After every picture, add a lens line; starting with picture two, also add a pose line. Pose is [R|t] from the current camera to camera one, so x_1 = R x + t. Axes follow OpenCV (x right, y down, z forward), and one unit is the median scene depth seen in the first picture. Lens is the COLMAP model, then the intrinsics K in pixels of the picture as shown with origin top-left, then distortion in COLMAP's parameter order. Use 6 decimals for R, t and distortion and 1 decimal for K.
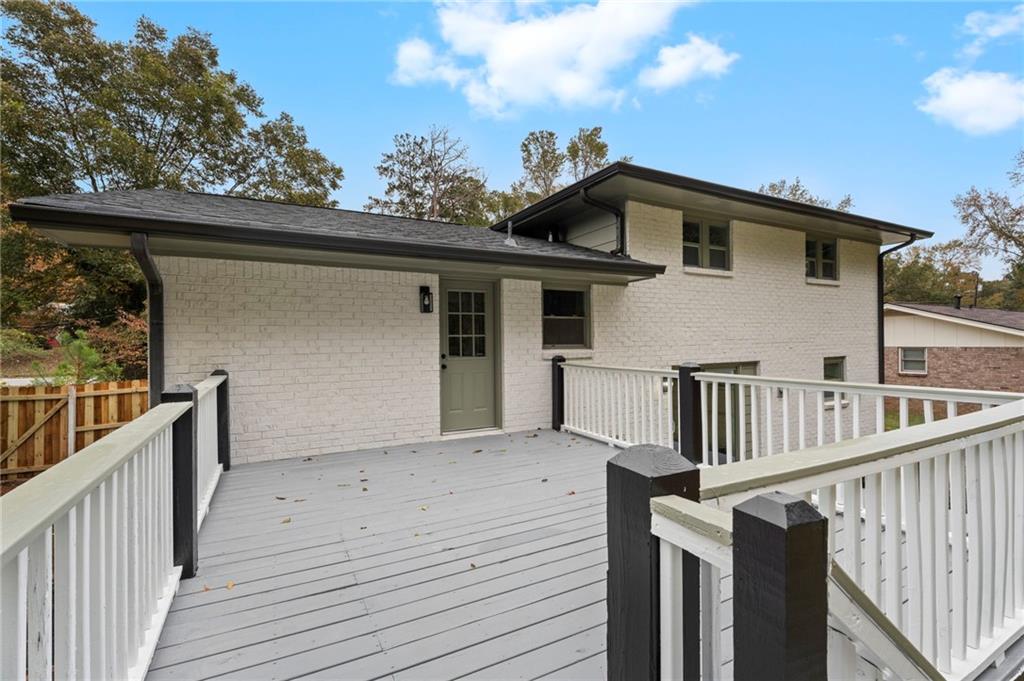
lens RADIAL K [[453.6, 0, 517.2], [0, 453.6, 335.7], [0, 0, 1]] dist [-0.000401, -0.000119]
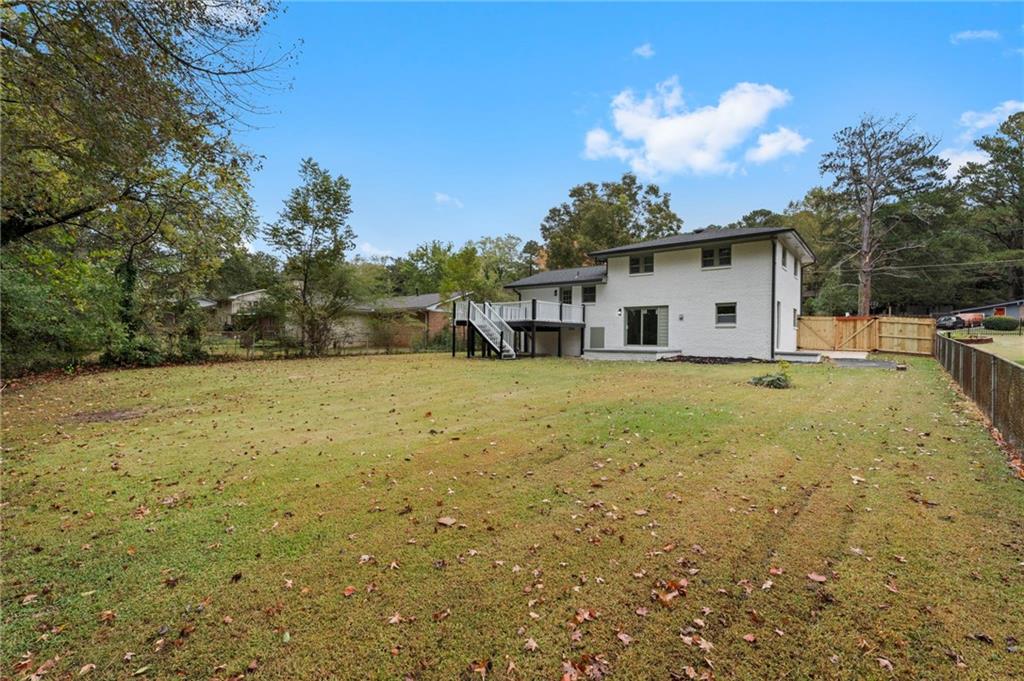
lens RADIAL K [[453.6, 0, 517.2], [0, 453.6, 335.7], [0, 0, 1]] dist [-0.000401, -0.000119]
pose [[0.387067, 0.012033, -0.921973, 2.469914], [-0.001805, 0.999923, 0.012292, 0.188484], [0.922050, -0.003094, 0.387059, -0.731801]]
